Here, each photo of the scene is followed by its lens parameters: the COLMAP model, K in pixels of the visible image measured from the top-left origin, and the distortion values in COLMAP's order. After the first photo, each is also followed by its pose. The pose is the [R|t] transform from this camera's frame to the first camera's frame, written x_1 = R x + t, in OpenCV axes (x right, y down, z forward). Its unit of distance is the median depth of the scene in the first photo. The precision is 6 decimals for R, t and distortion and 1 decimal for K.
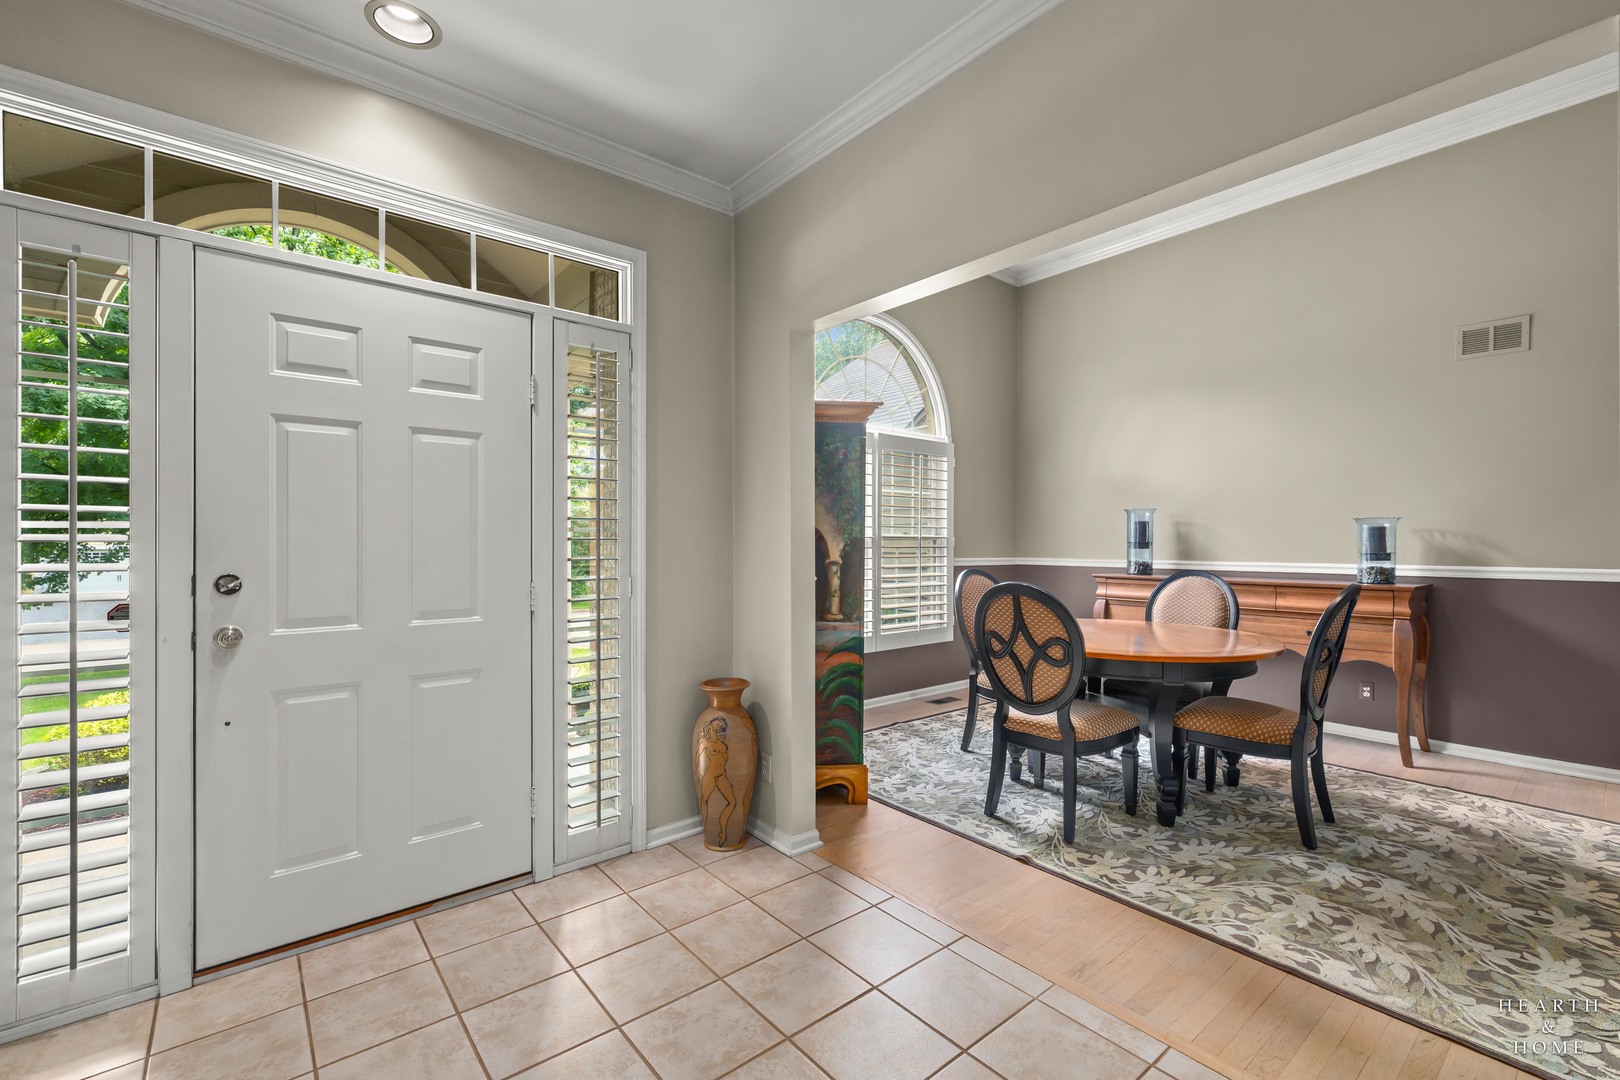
lens RADIAL K [[689.1, 0, 808.8], [0, 689.1, 542.3], [0, 0, 1]] dist [0.010477, -0.001112]
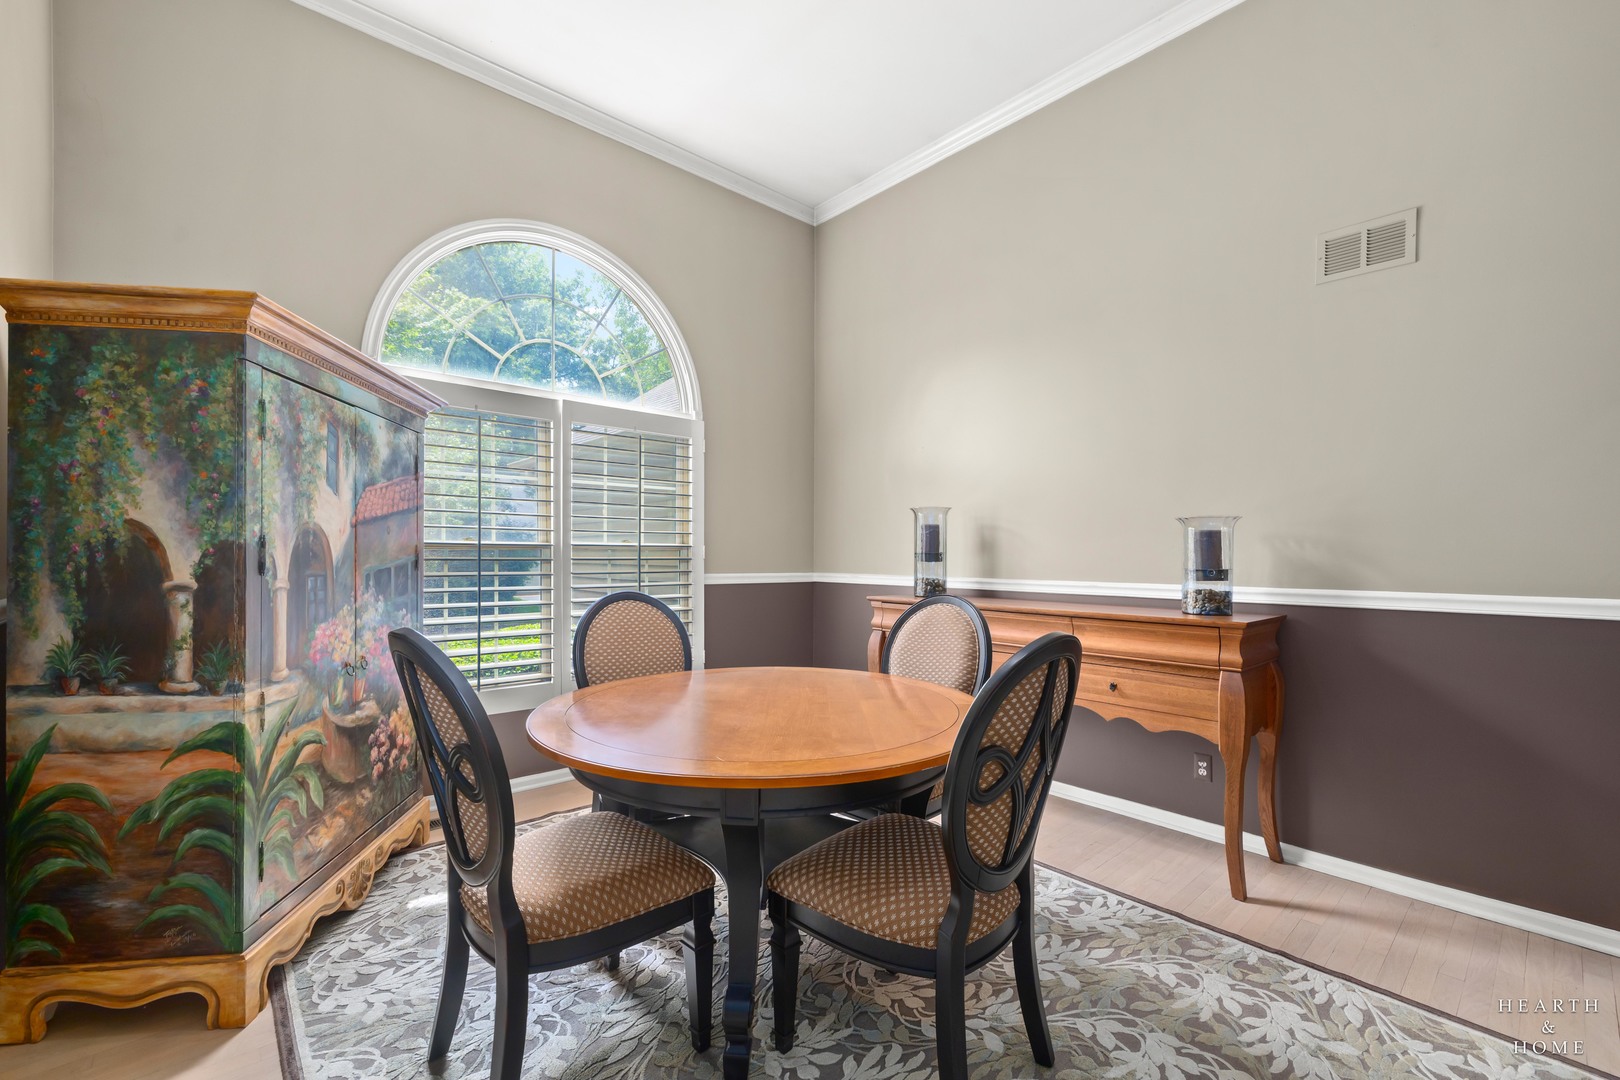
lens RADIAL K [[689.1, 0, 820.0], [0, 689.1, 545.2], [0, 0, 1]] dist [0.010477, -0.001112]
pose [[0.999329, 0.002337, 0.036556, 0.422479], [-0.001836, 0.999904, -0.013708, 0.002294], [-0.036584, 0.013631, 0.999238, 0.345764]]
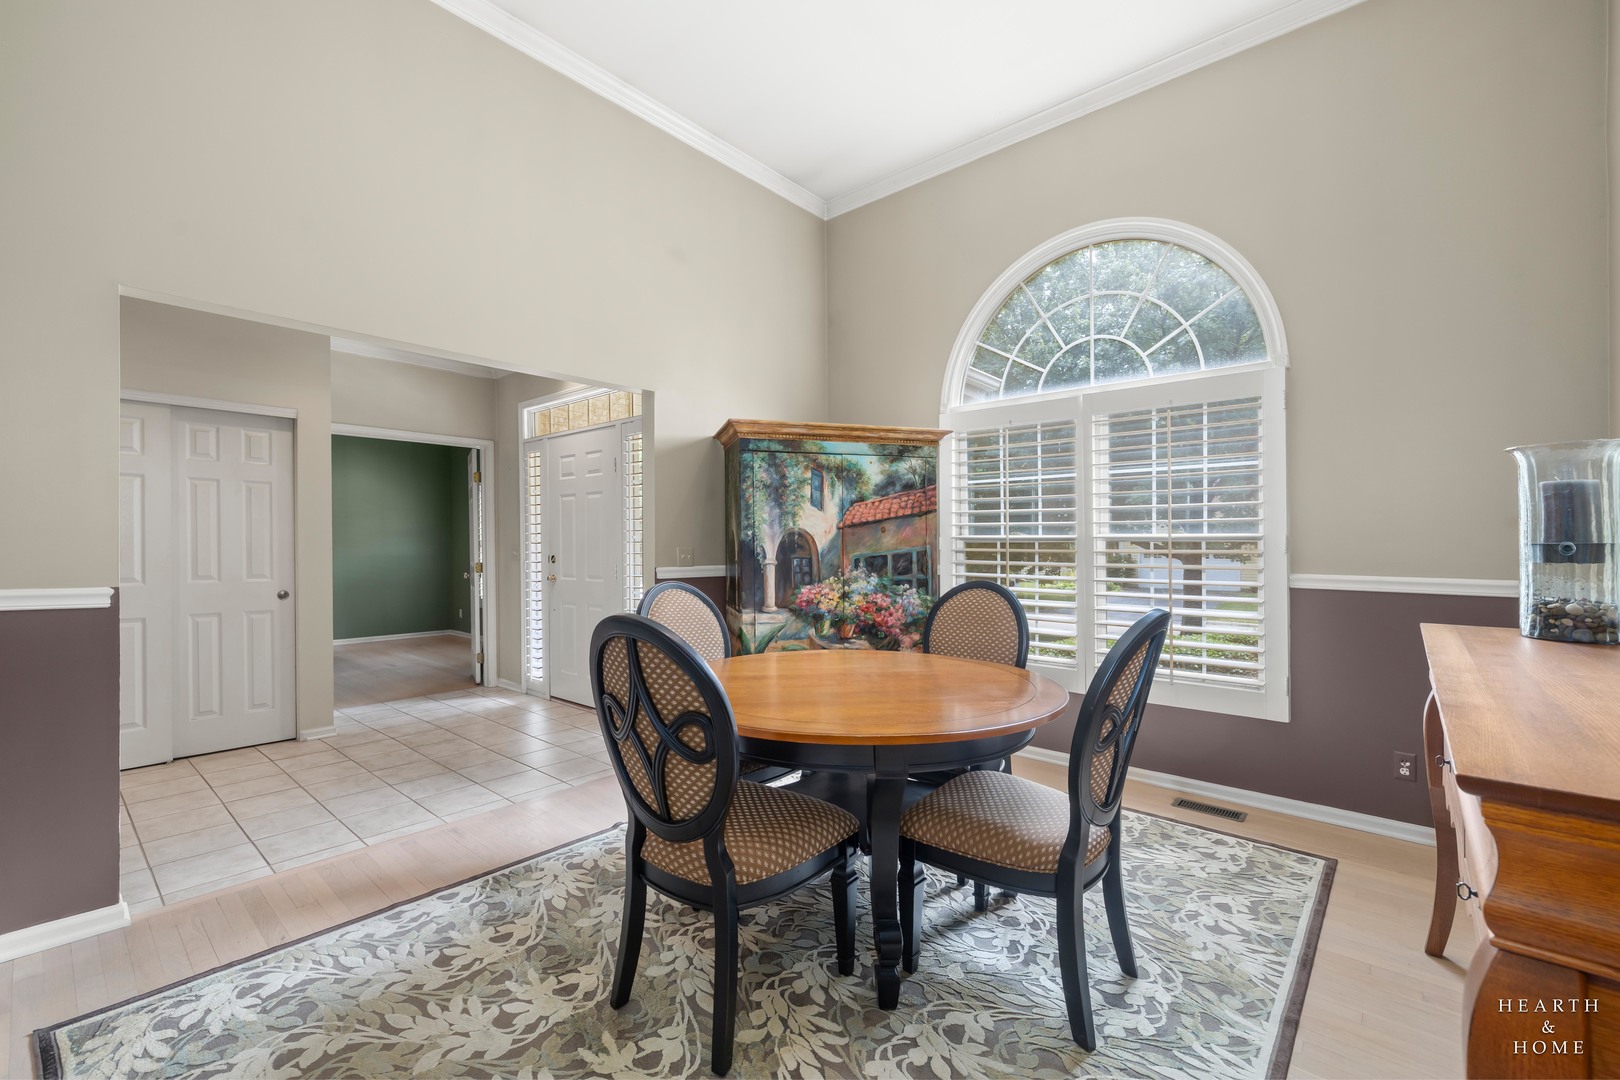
lens RADIAL K [[689.1, 0, 820.6], [0, 689.1, 549.9], [0, 0, 1]] dist [0.010477, -0.001112]
pose [[0.167349, 0.009317, -0.985854, 2.198102], [-0.001755, 0.999957, 0.009153, -0.007248], [0.985896, 0.000199, 0.167358, 1.681328]]
